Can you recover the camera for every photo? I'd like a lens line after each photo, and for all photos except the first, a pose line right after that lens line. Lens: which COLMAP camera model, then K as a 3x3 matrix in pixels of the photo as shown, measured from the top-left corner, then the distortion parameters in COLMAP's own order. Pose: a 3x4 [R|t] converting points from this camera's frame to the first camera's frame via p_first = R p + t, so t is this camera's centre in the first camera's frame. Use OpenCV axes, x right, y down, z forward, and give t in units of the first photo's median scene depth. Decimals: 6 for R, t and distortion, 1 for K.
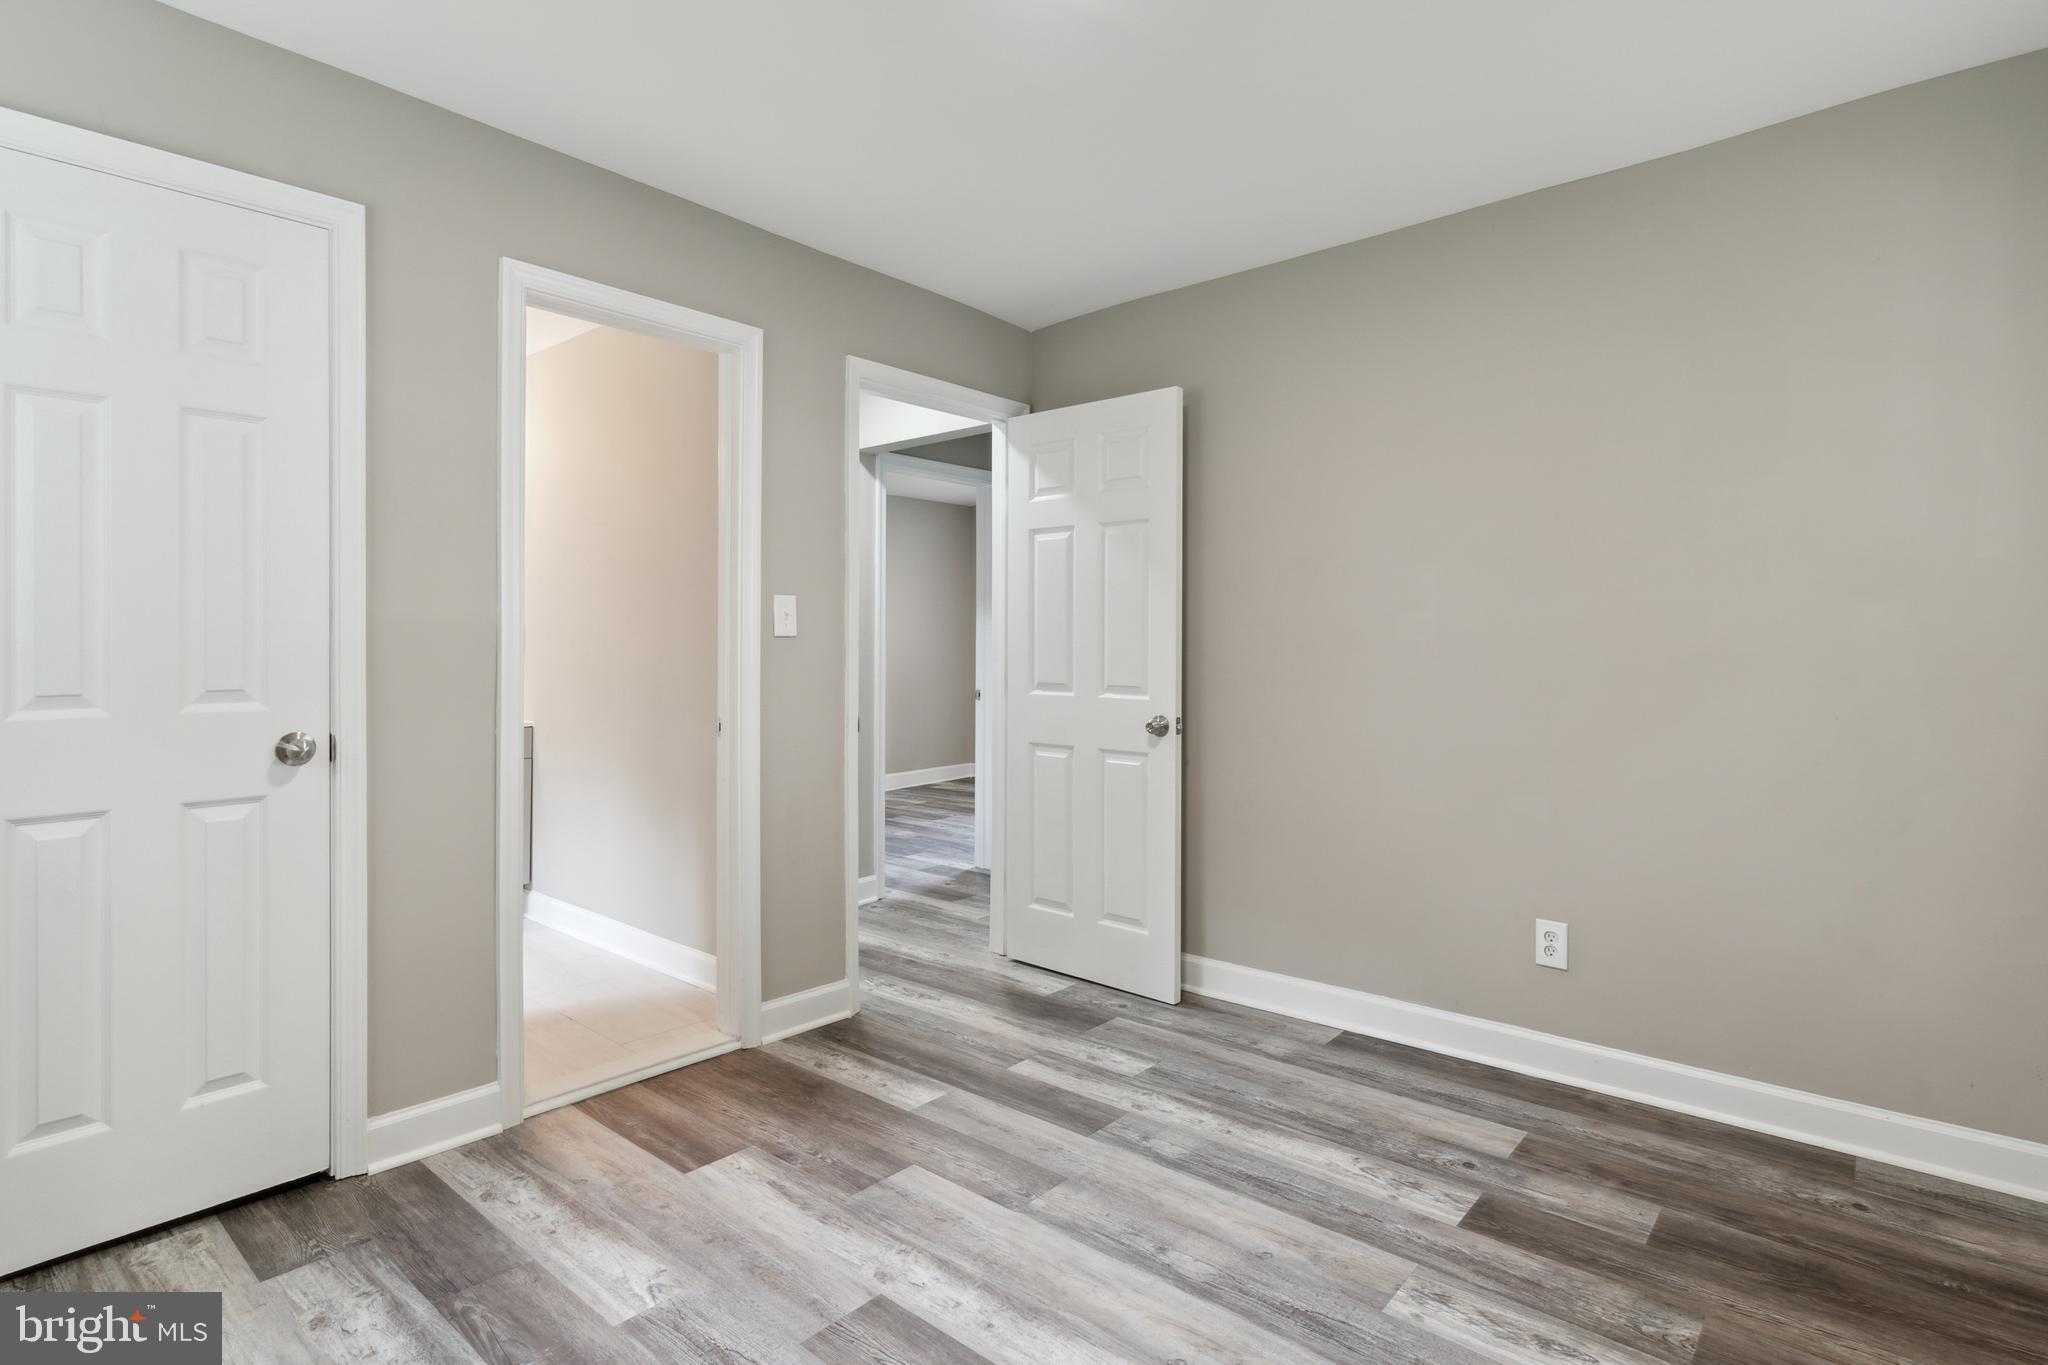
lens RADIAL K [[1022.0, 0, 1016.3], [0, 1022.0, 668.9], [0, 0, 1]] dist [0.002701, -0.000942]
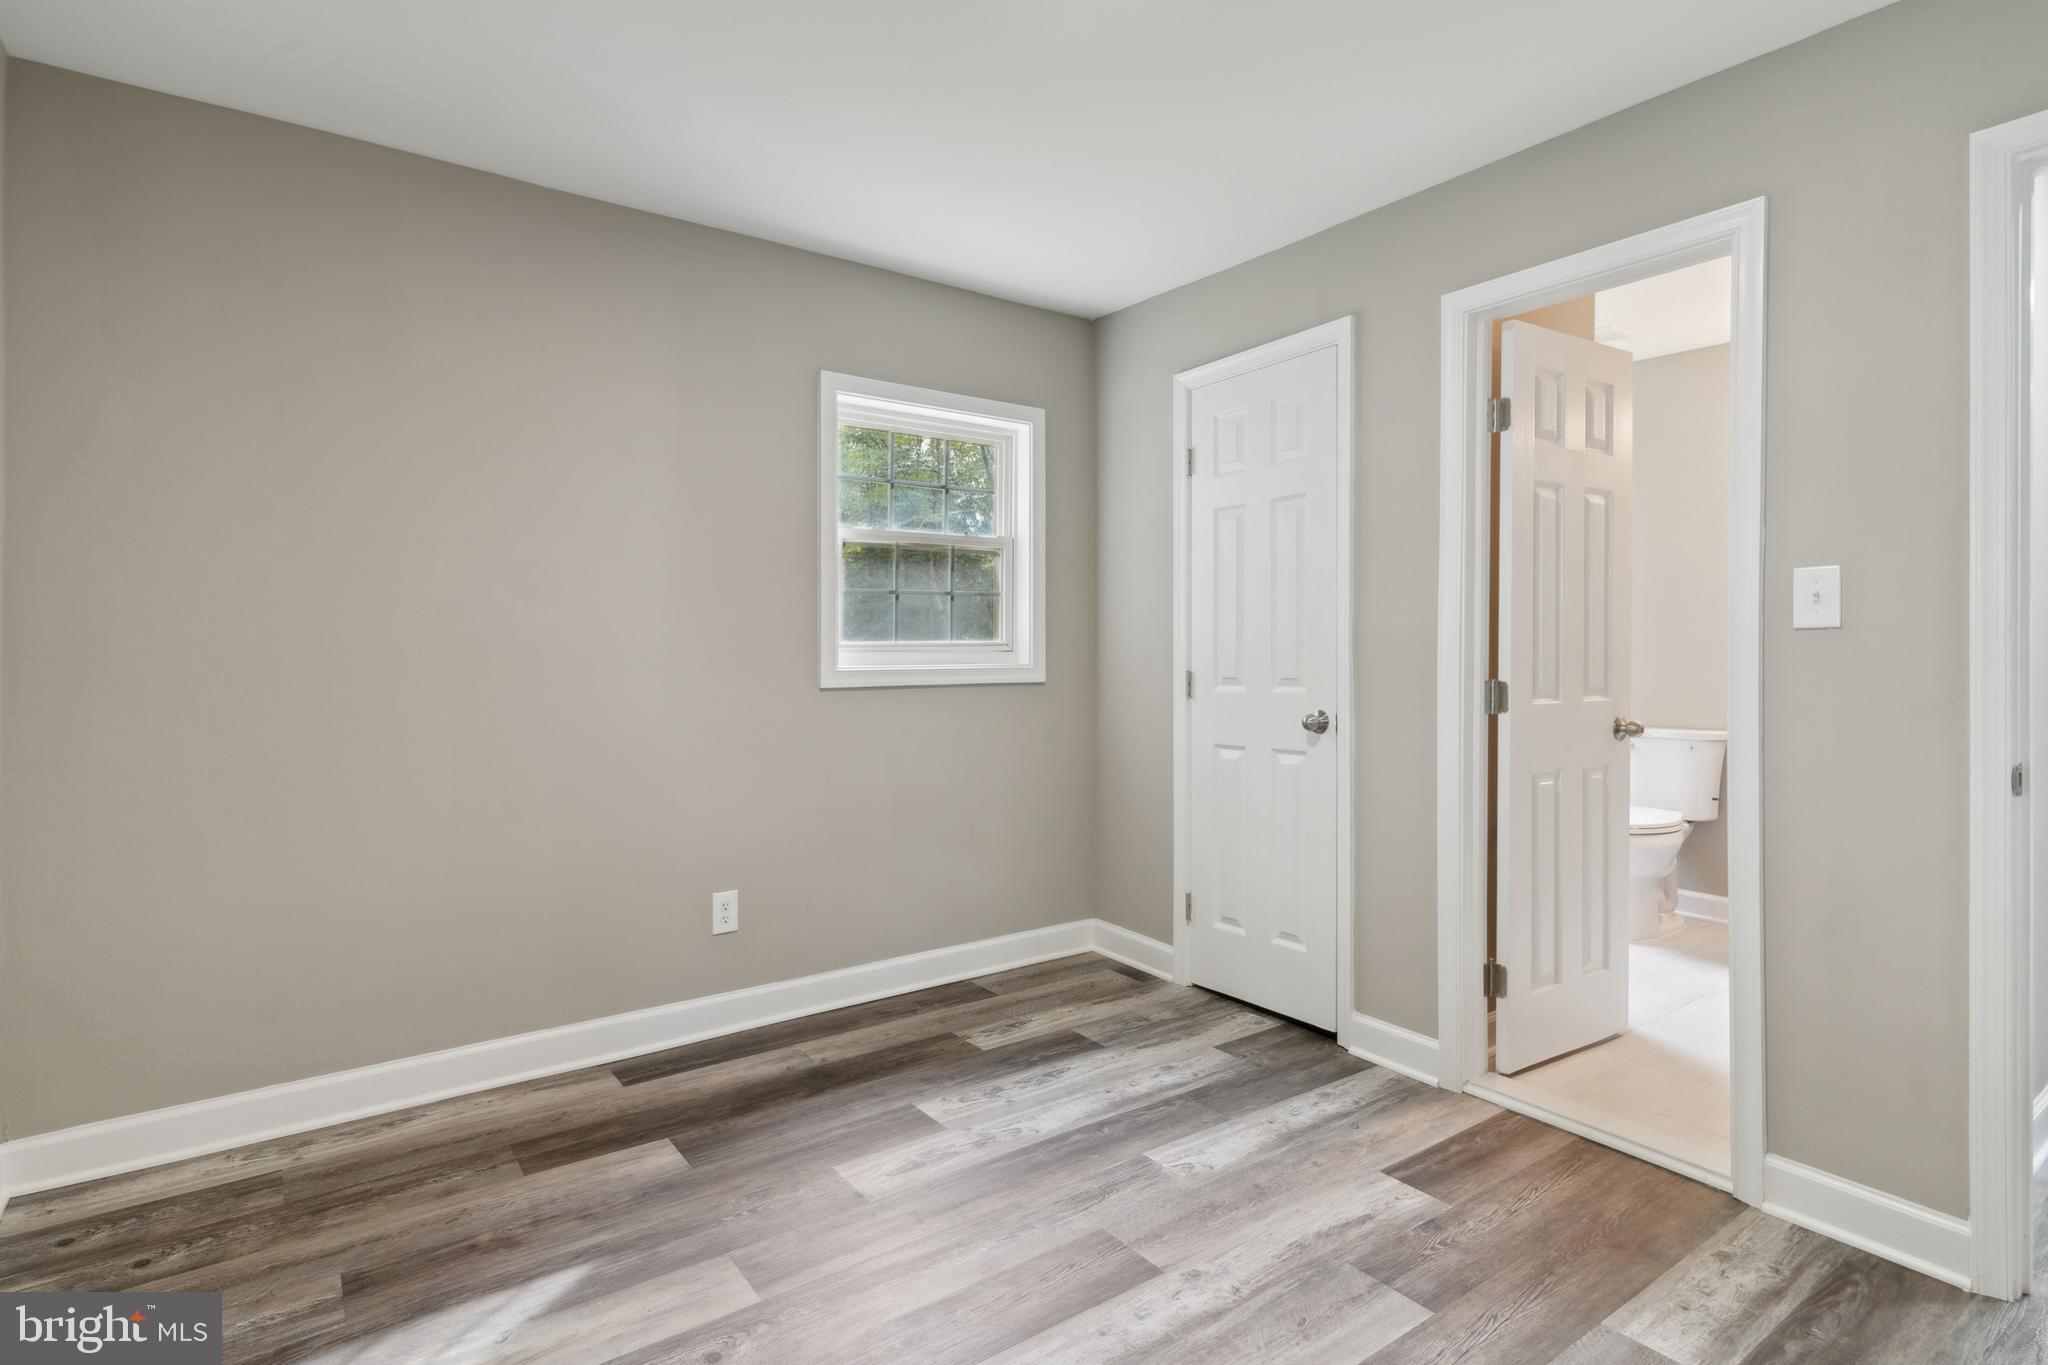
lens RADIAL K [[1022.0, 0, 1017.4], [0, 1022.0, 662.9], [0, 0, 1]] dist [0.002701, -0.000942]
pose [[-0.223692, 0.006755, -0.974636, 0.773506], [-0.015066, 0.999833, 0.010387, -0.011112], [0.974543, 0.017007, -0.223553, 0.920360]]
